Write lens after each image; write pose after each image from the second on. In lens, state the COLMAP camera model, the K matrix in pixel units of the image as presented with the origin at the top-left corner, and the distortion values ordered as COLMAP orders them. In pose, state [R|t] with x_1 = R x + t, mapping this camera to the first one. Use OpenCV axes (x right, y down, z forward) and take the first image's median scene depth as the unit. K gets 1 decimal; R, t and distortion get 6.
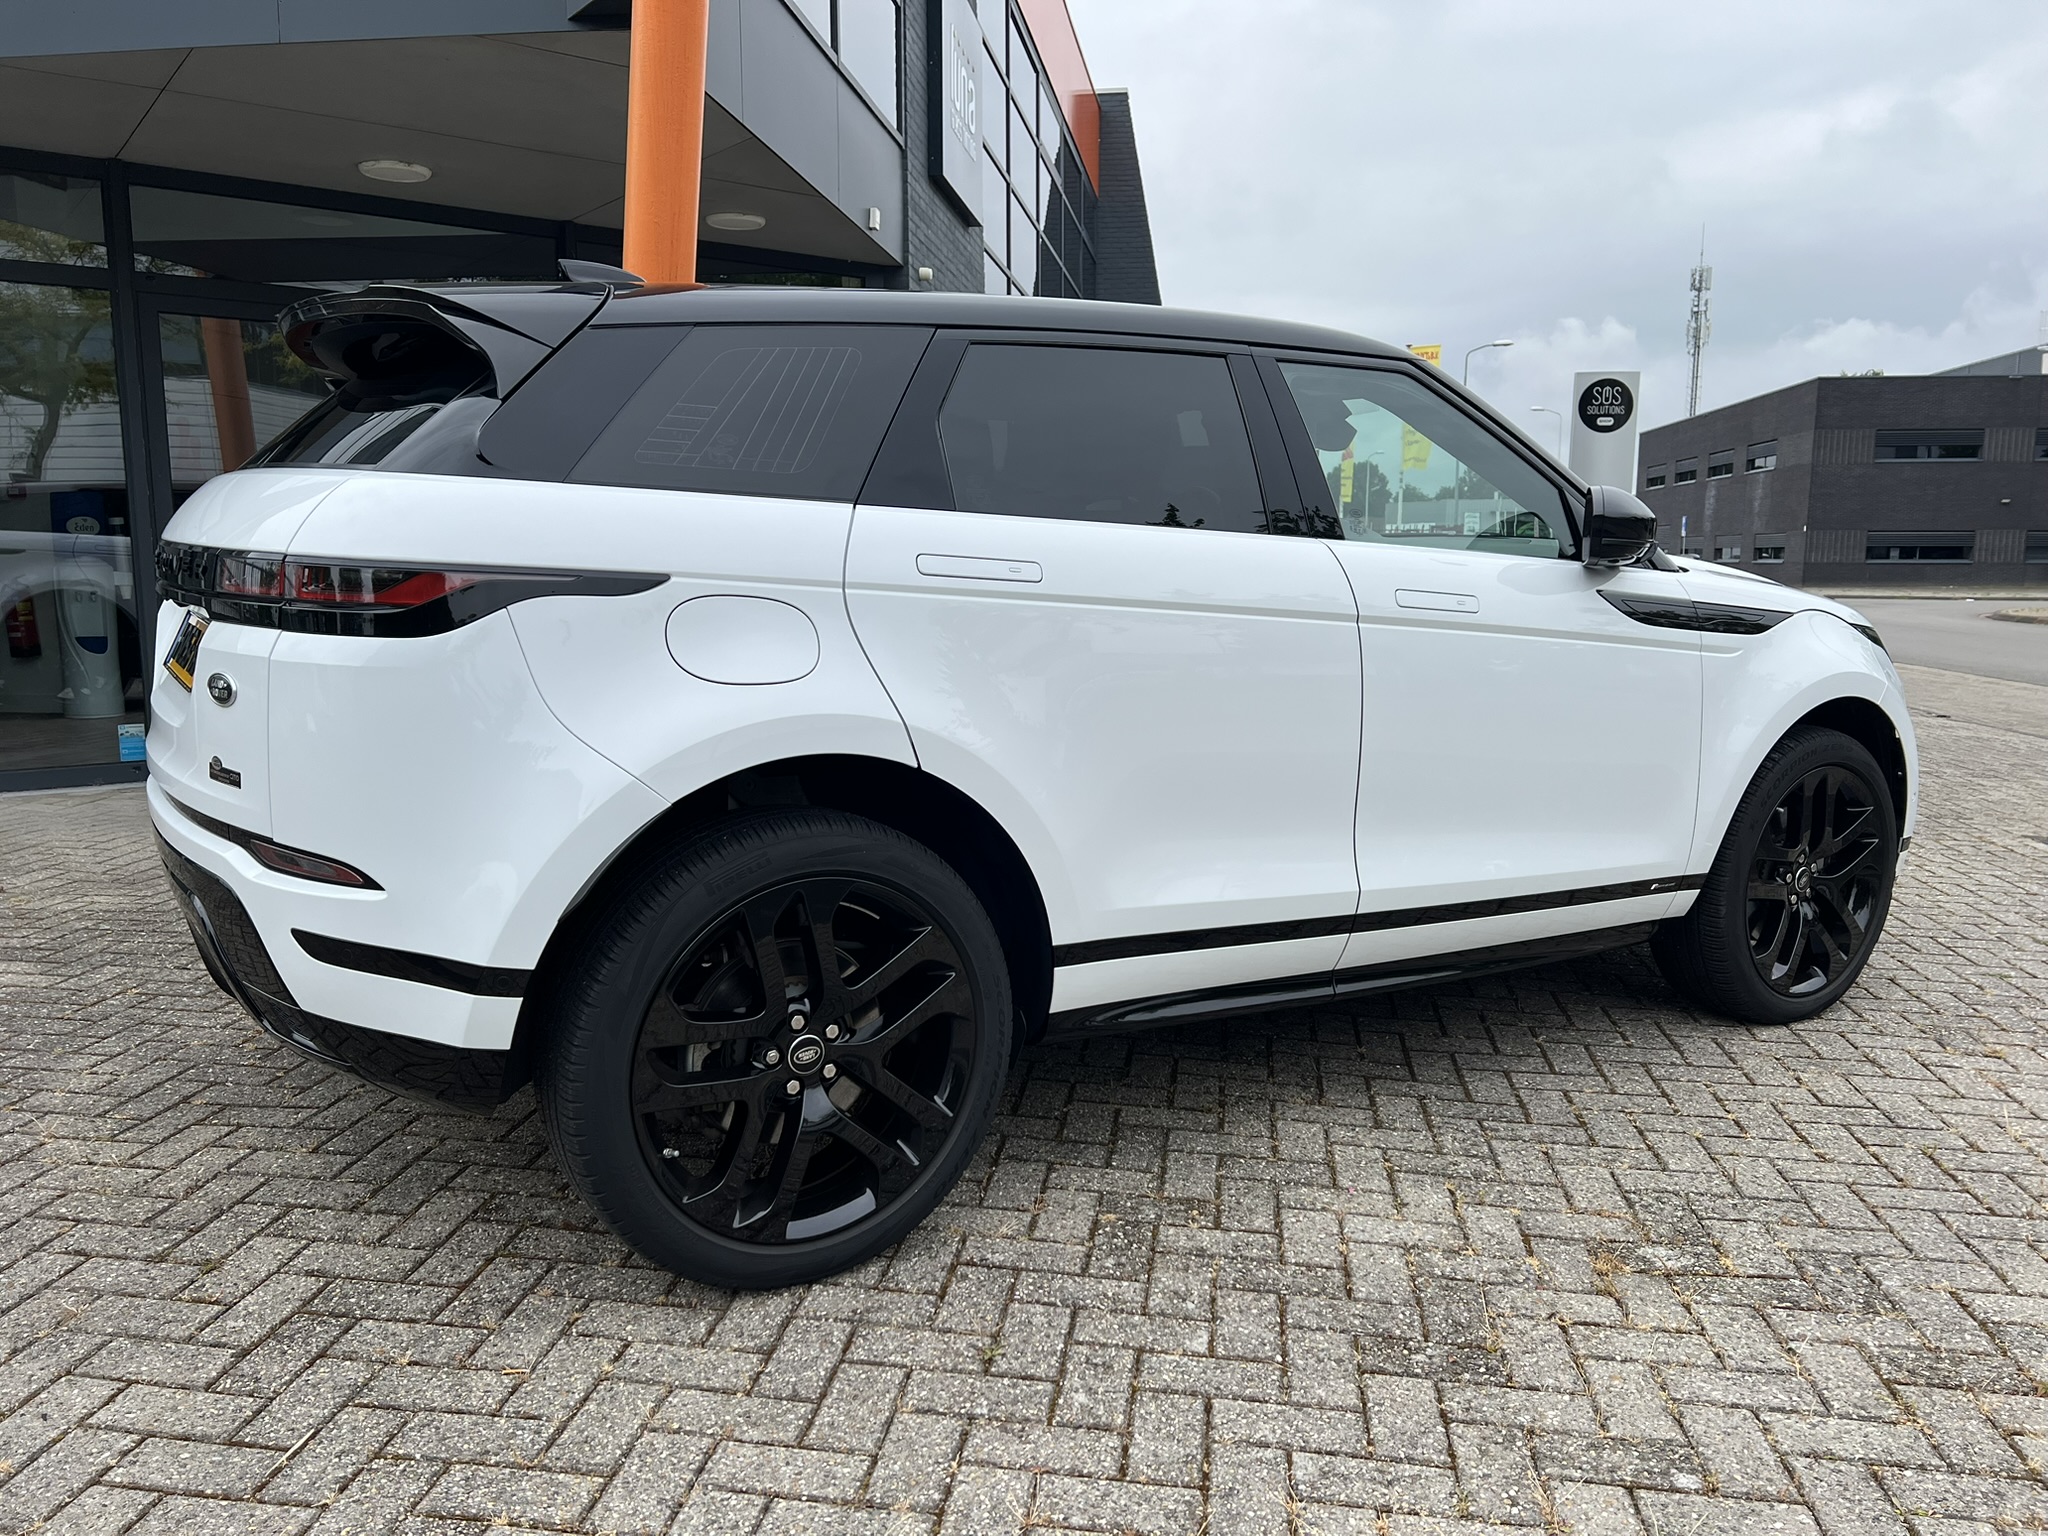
lens RADIAL K [[1539.2, 0, 1026.6], [0, 1539.2, 785.1], [0, 0, 1]] dist [0.045550, -0.049985]
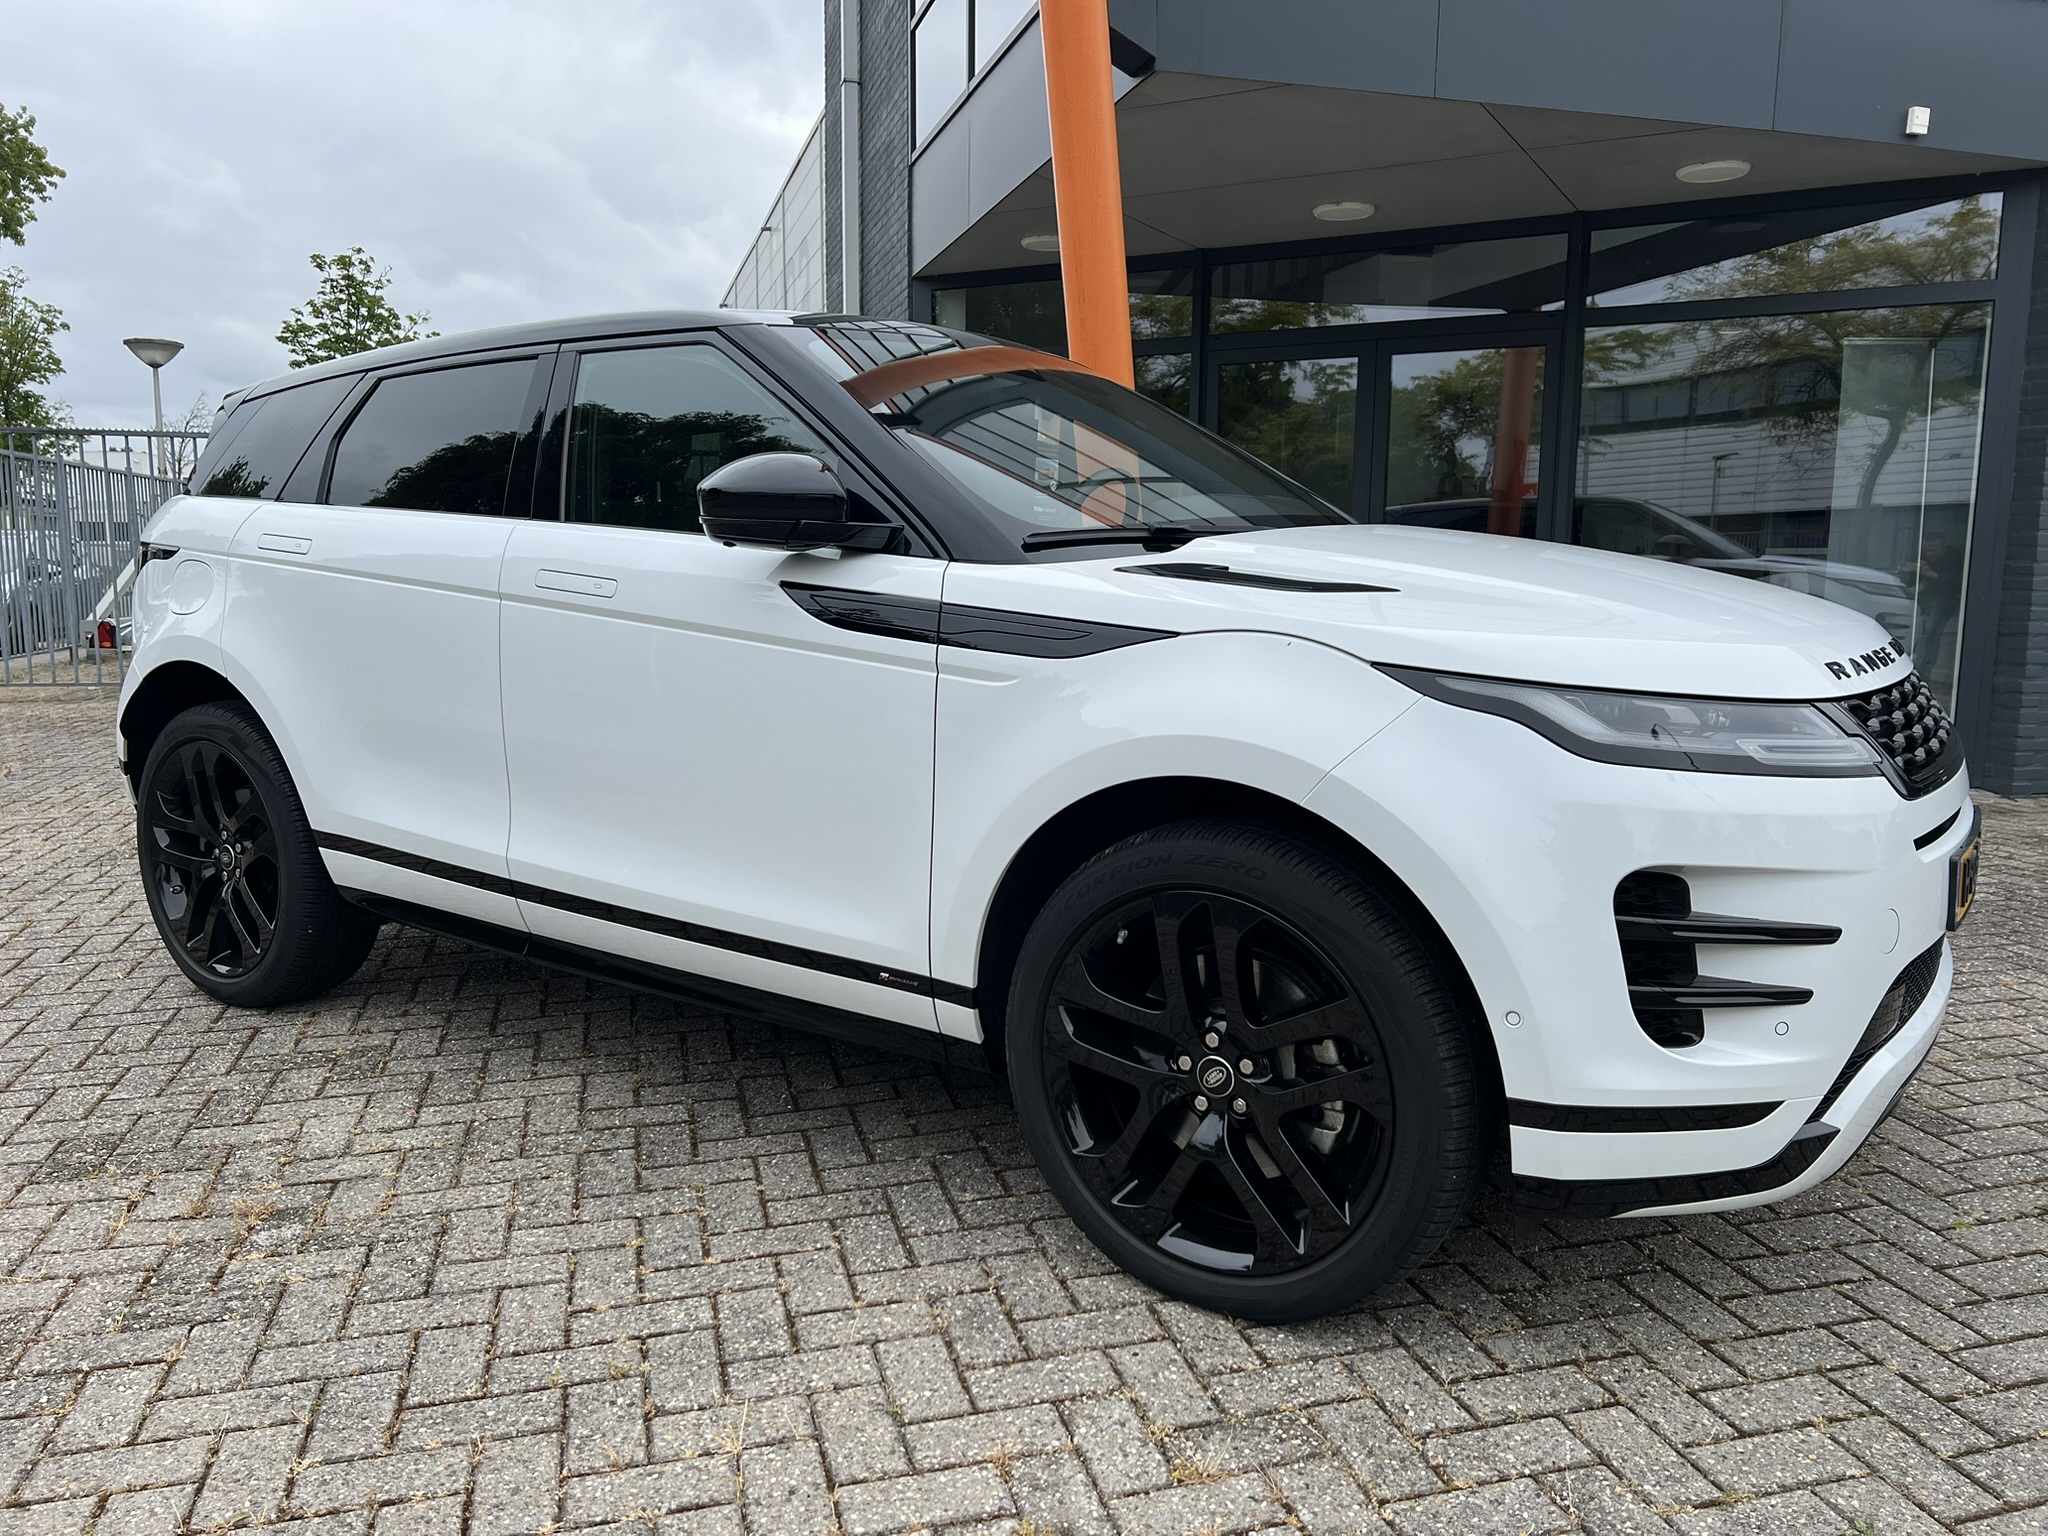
lens RADIAL K [[1539.2, 0, 1026.1], [0, 1539.2, 776.5], [0, 0, 1]] dist [0.045550, -0.049985]
pose [[0.399059, 0.129401, -0.907748, 1.266812], [-0.143280, 0.986631, 0.077659, -0.113986], [0.905662, 0.099071, 0.412264, 0.856146]]
